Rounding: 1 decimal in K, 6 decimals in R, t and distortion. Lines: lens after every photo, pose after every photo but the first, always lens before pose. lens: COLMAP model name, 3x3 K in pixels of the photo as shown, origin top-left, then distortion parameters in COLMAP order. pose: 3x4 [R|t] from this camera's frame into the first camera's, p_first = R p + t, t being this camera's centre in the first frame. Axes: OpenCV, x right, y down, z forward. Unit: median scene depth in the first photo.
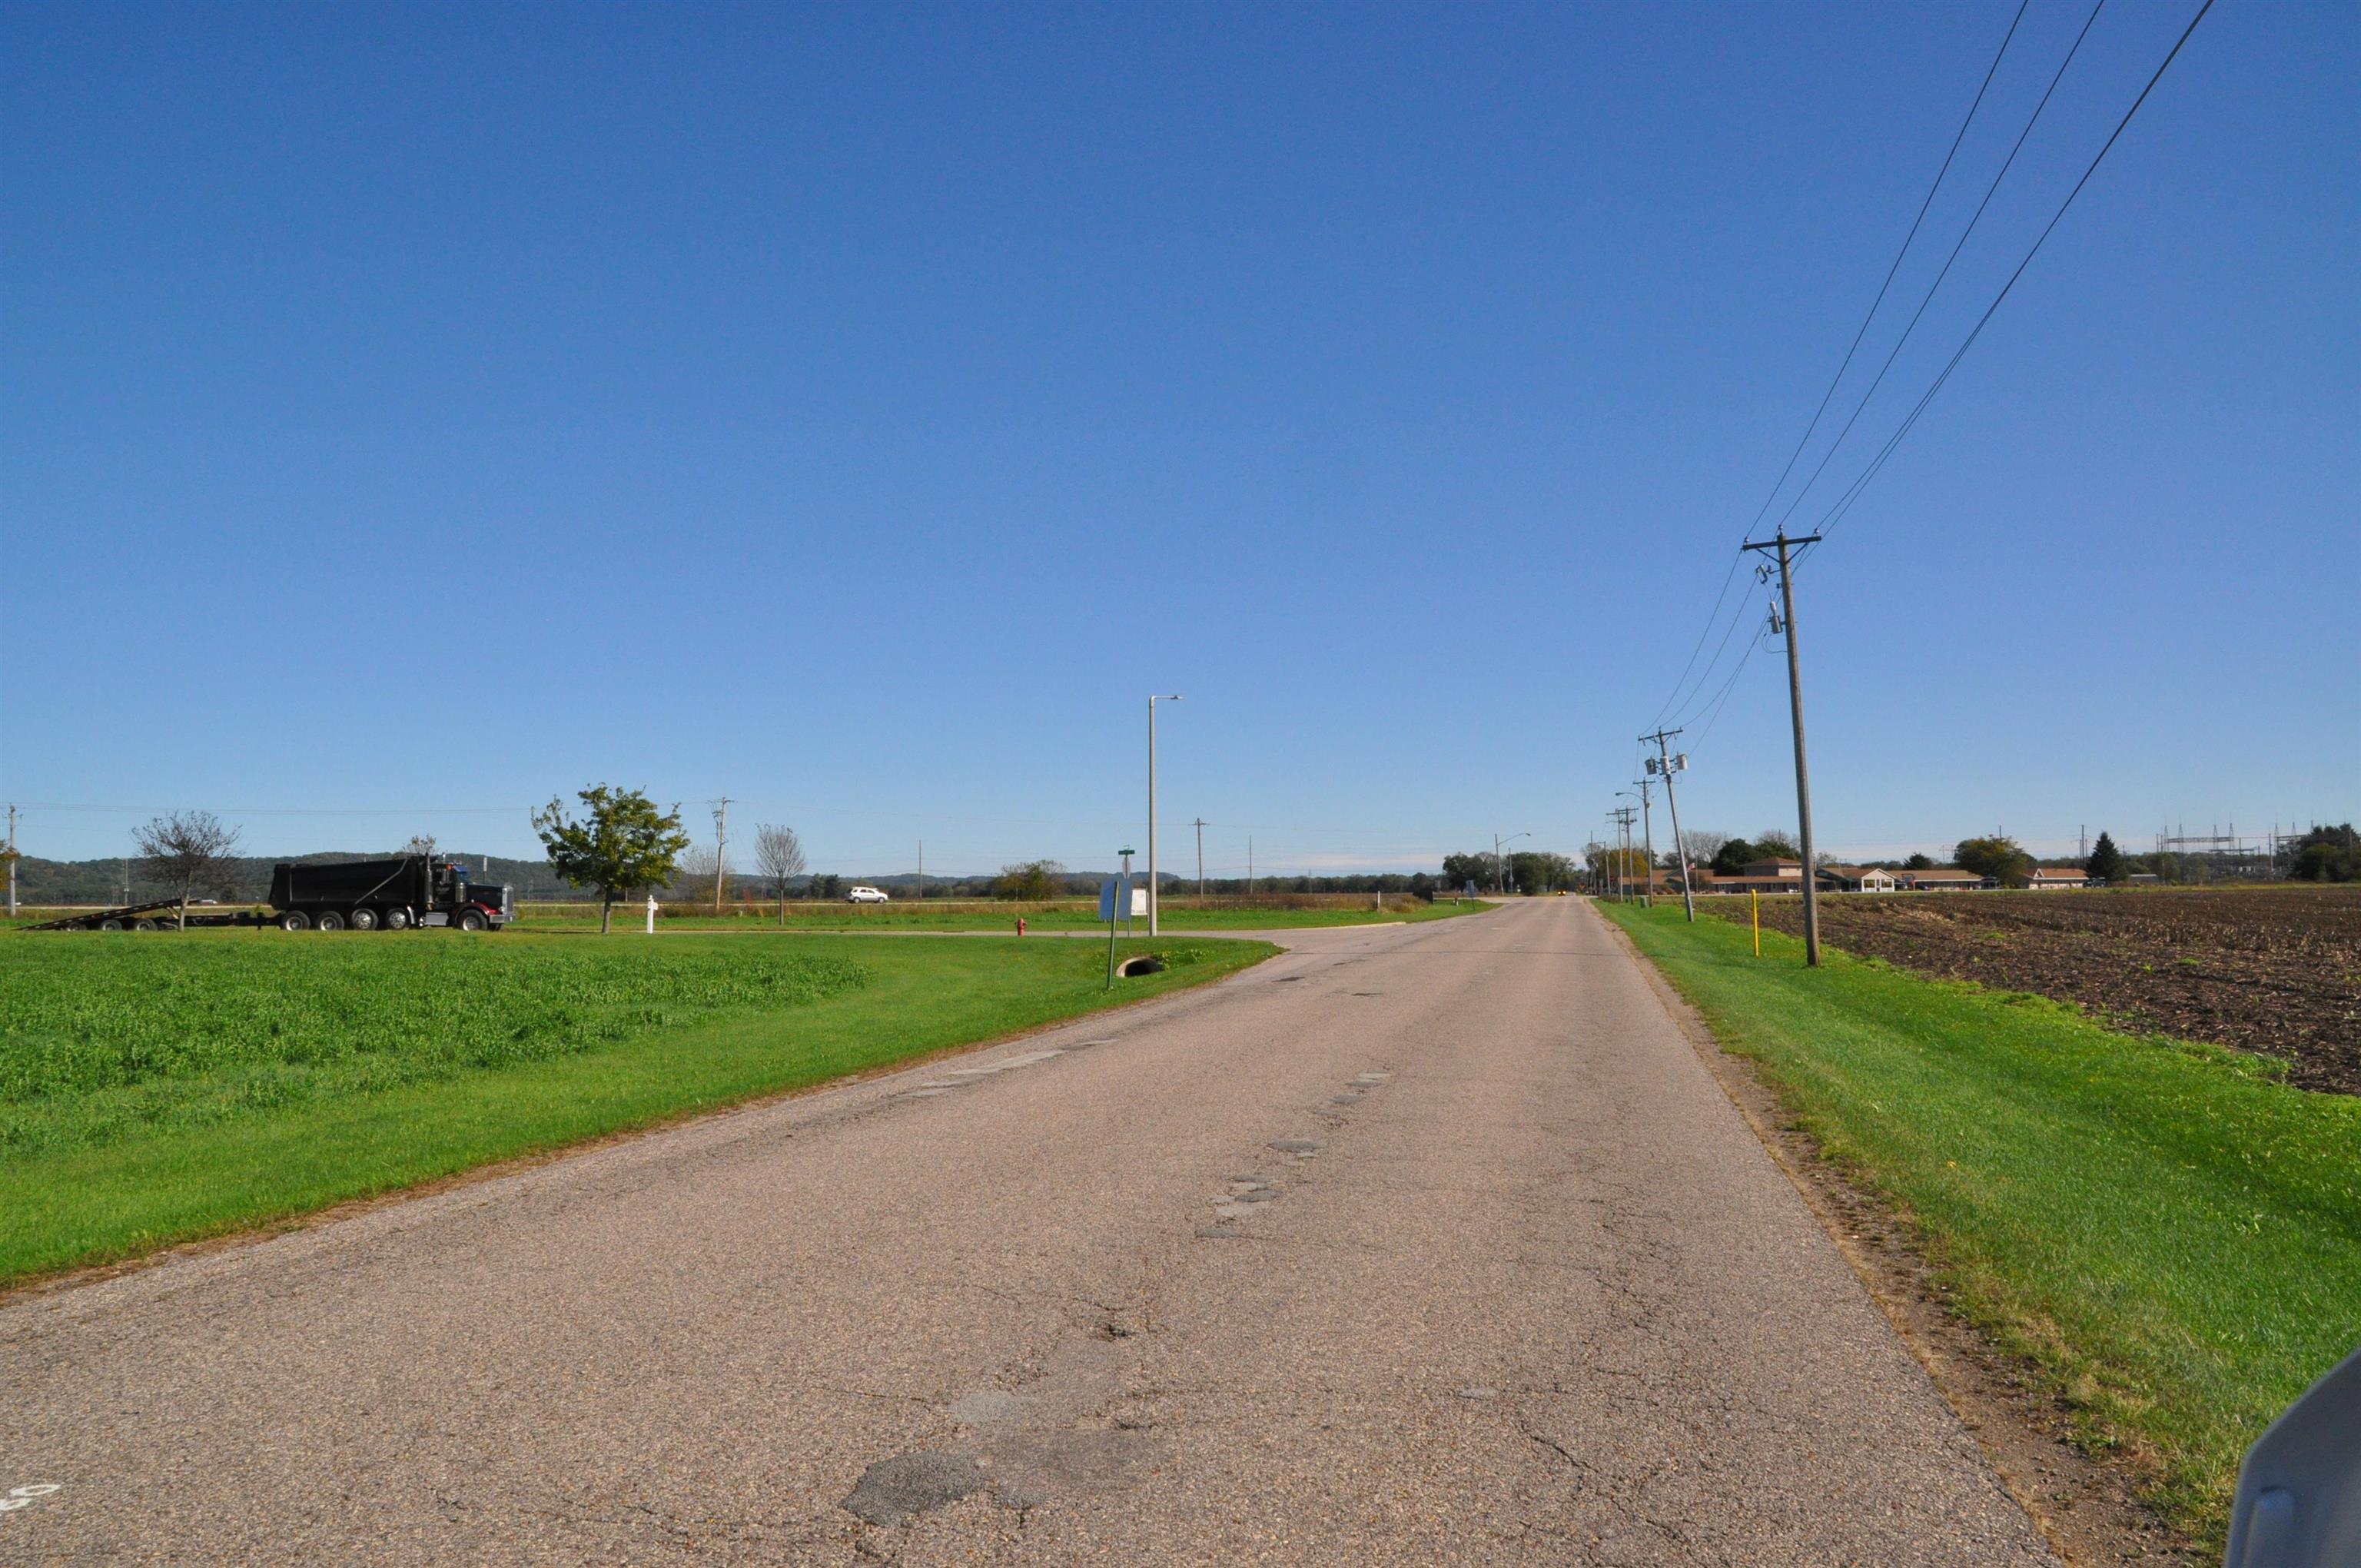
lens RADIAL K [[1802.7, 0, 1190.1], [0, 1802.7, 781.8], [0, 0, 1]] dist [-0.016952, 0.029085]
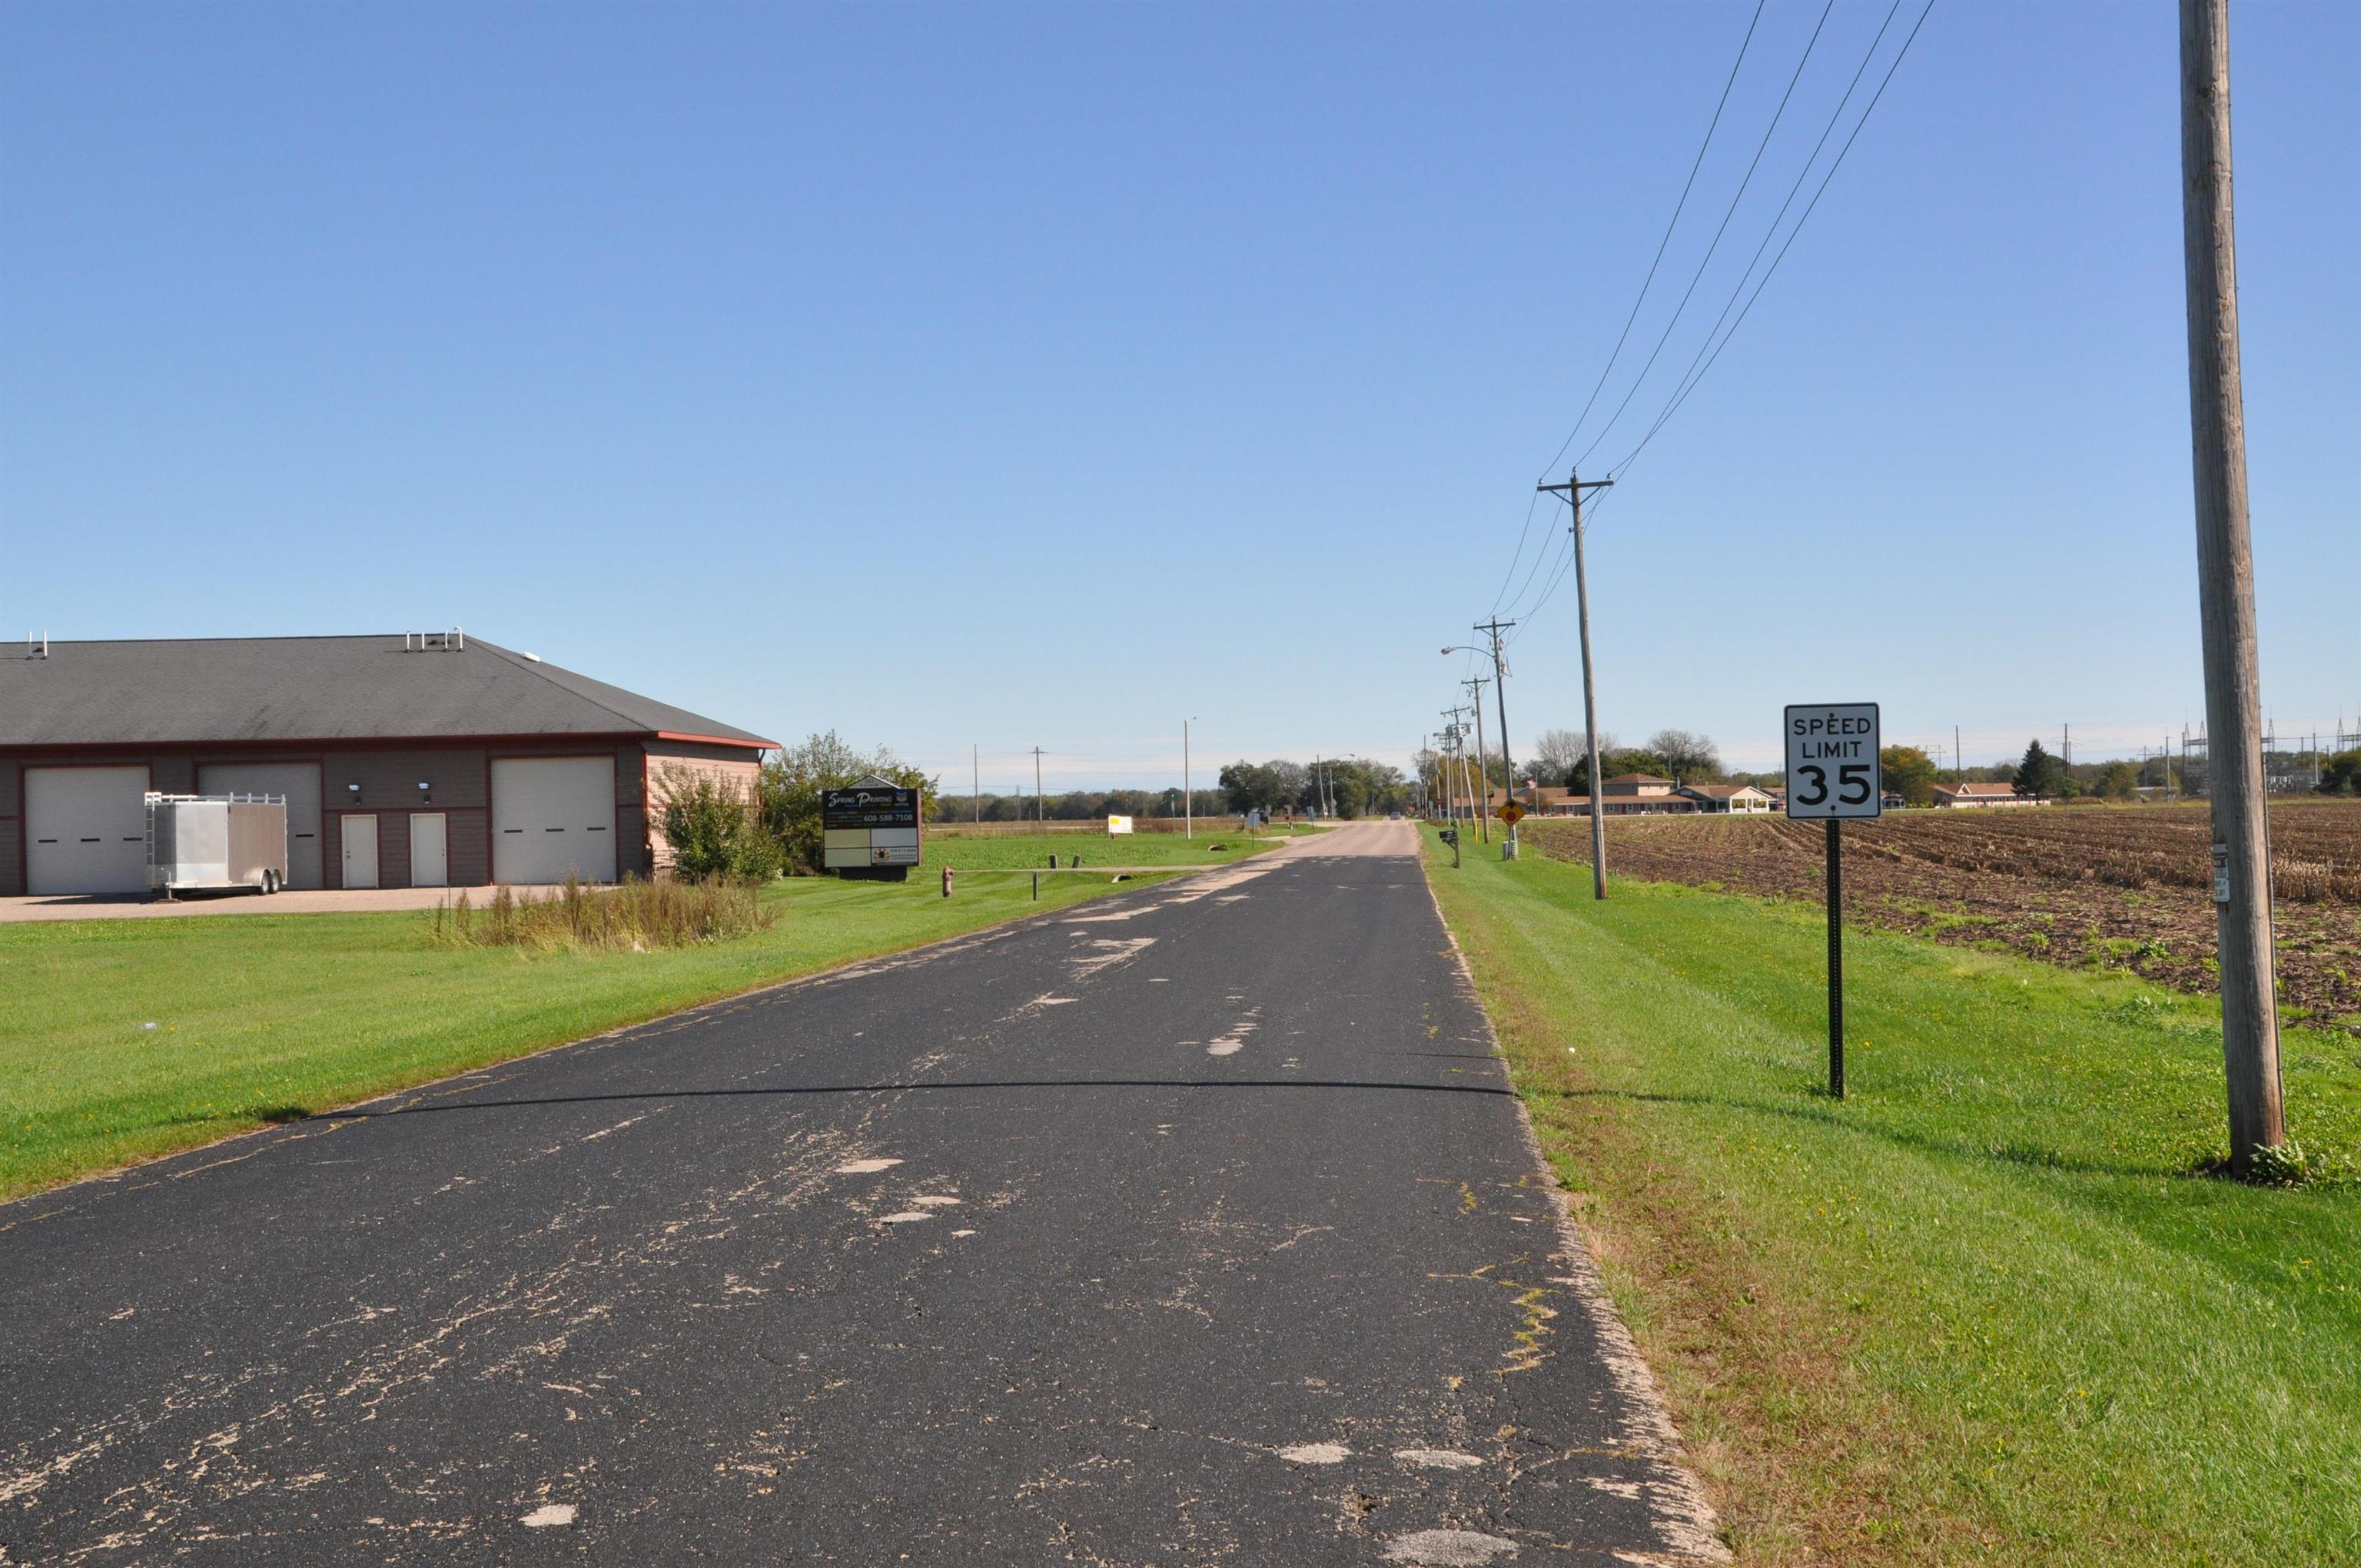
lens RADIAL K [[3045.2, 0, 1176.2], [0, 3045.2, 786.7], [0, 0, 1]] dist [0.275308, 0.000000]
pose [[0.991313, -0.008423, 0.131250, -0.064362], [0.001772, 0.998712, 0.050707, -0.022103], [-0.131508, -0.050034, 0.990052, -0.347396]]
